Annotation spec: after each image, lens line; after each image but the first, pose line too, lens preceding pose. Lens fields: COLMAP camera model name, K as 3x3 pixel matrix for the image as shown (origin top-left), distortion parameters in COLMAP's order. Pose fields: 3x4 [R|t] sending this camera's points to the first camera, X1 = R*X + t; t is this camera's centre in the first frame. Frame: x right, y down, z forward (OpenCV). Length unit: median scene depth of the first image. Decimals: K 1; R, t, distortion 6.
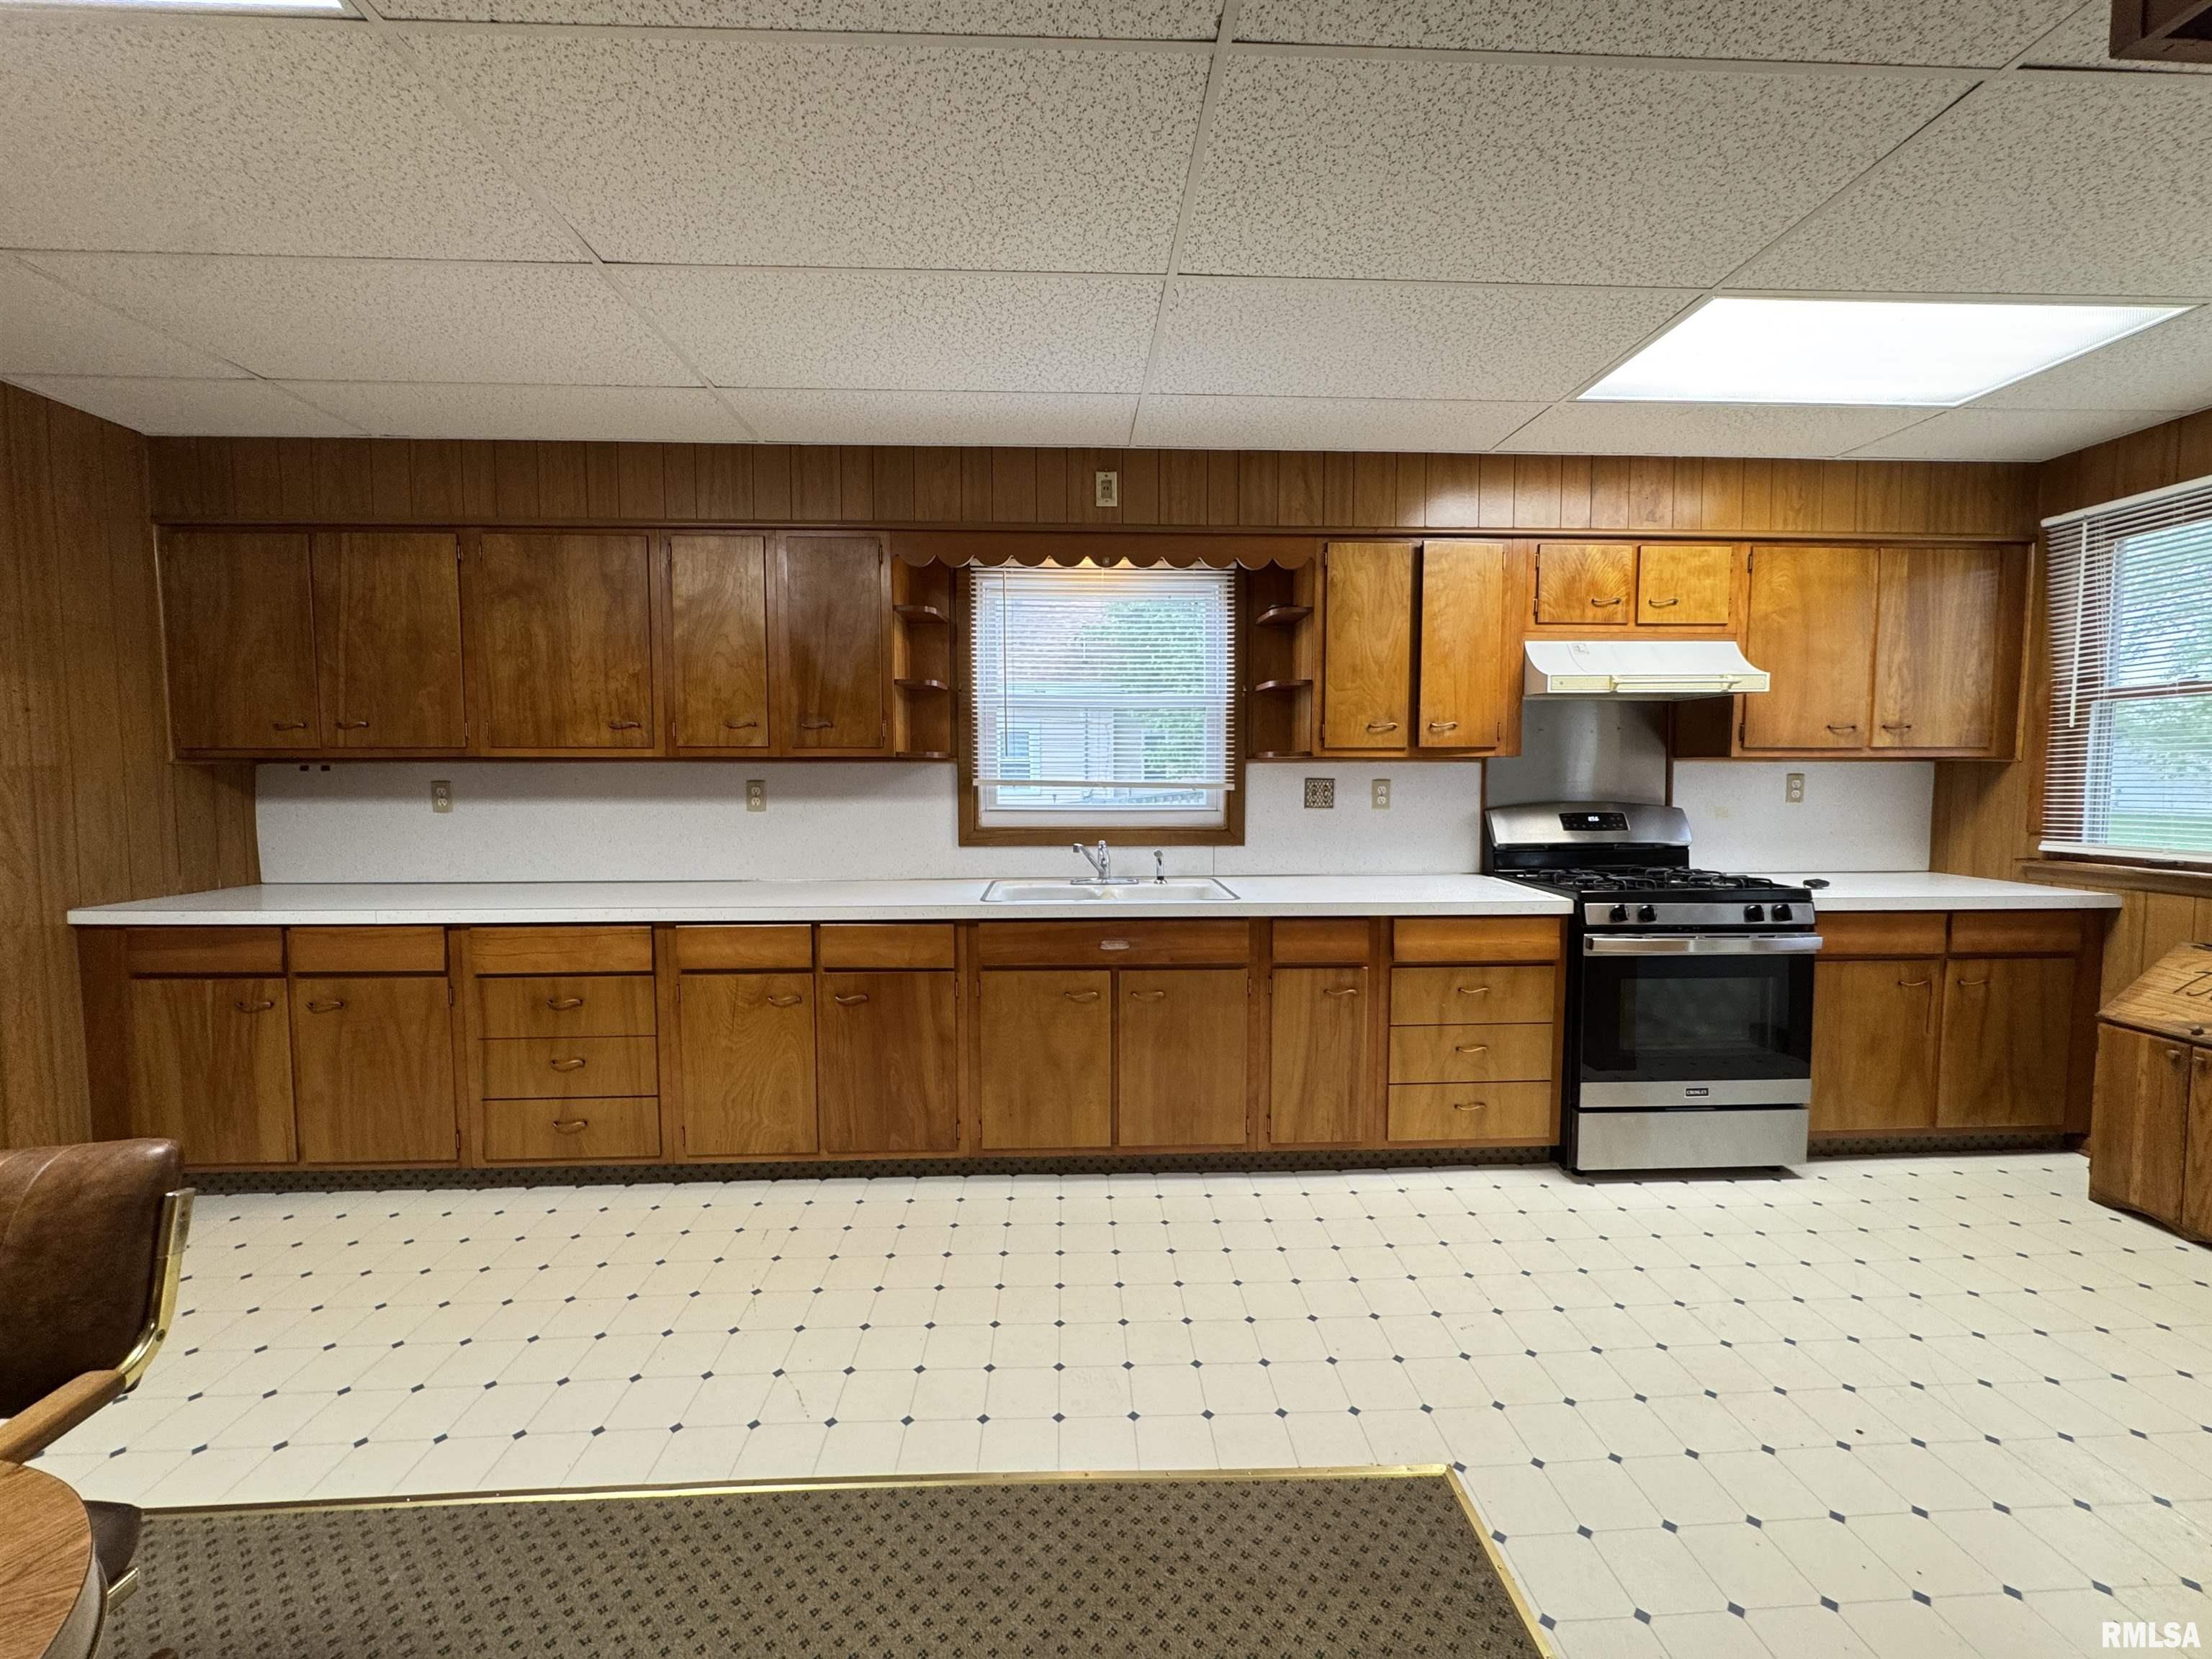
lens RADIAL K [[877.5, 0, 1106.0], [0, 877.5, 829.5], [0, 0, 1]] dist [-0.000095, 0.000057]
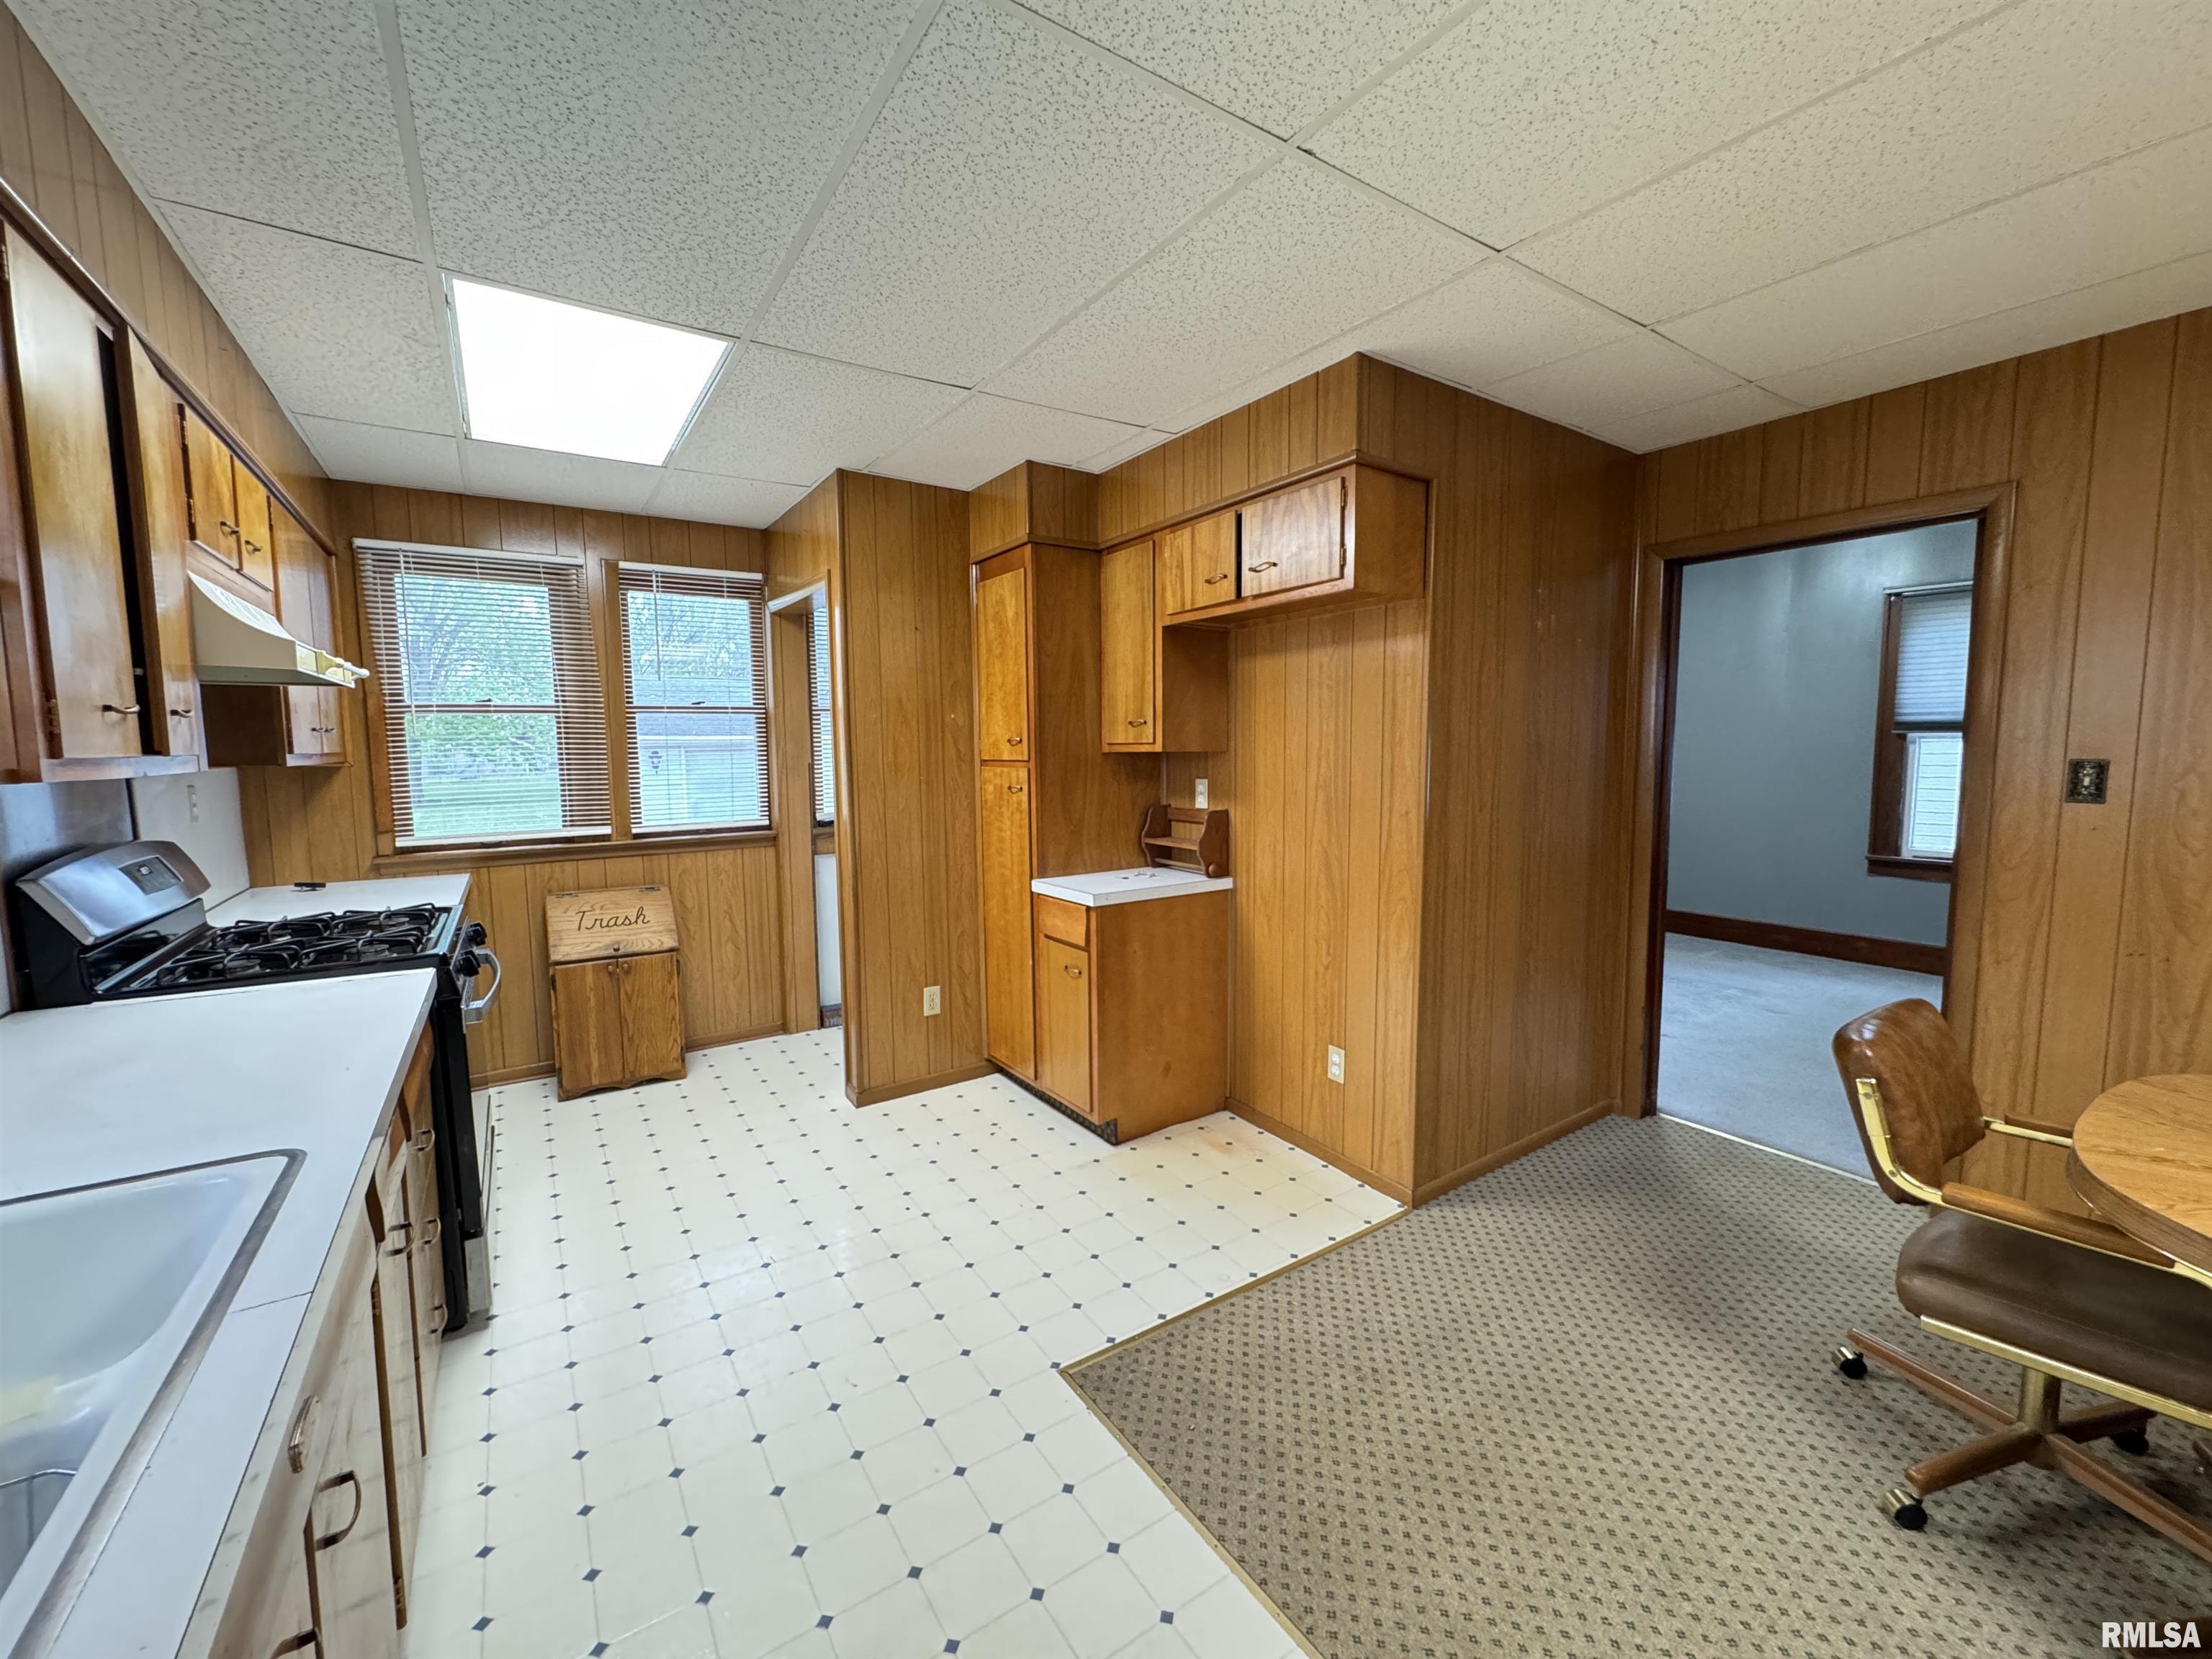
lens RADIAL K [[884.3, 0, 1102.8], [0, 884.3, 825.0], [0, 0, 1]] dist [-0.003208, -0.000065]
pose [[-0.514932, -0.072211, 0.854184, -0.405706], [0.066867, 0.990026, 0.124004, -0.099183], [-0.854619, 0.120970, -0.504968, 0.980598]]
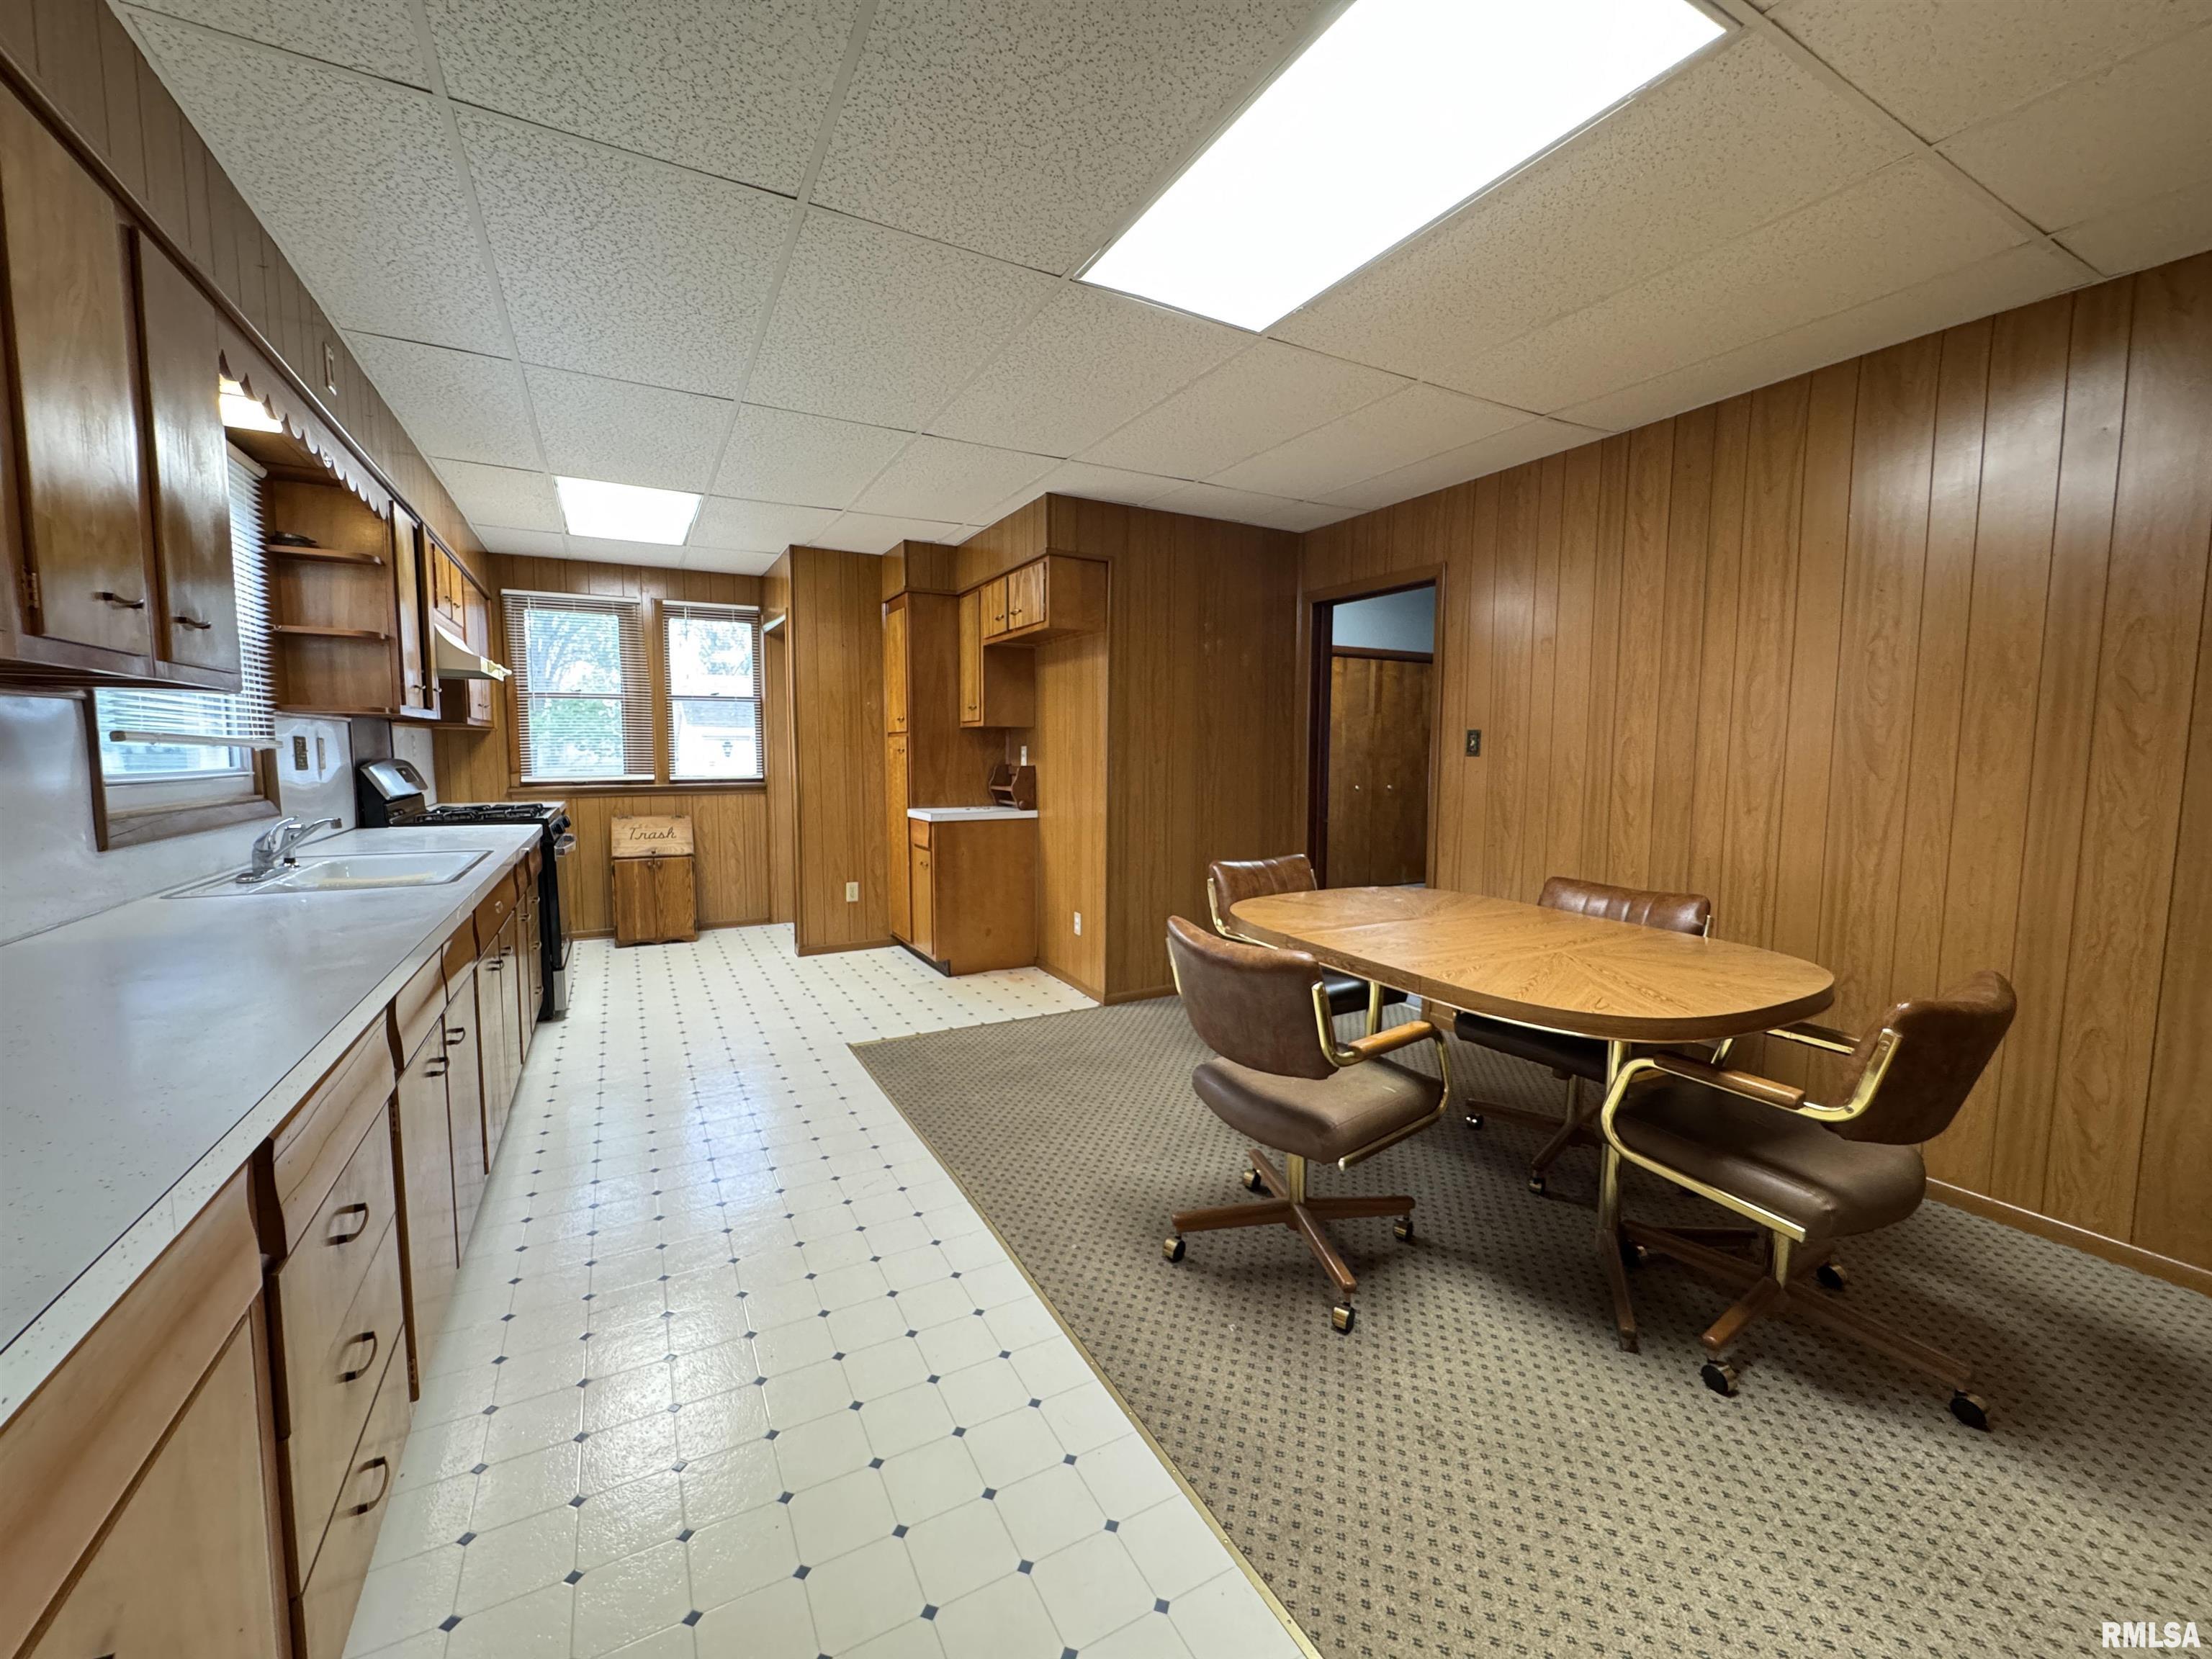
lens RADIAL K [[889.8, 0, 1097.5], [0, 889.8, 824.9], [0, 0, 1]] dist [0.001180, 0.000130]
pose [[-0.431432, -0.079614, 0.898625, -1.258429], [0.056406, 0.991769, 0.114946, -0.036535], [-0.900380, 0.100279, -0.423391, 0.892448]]
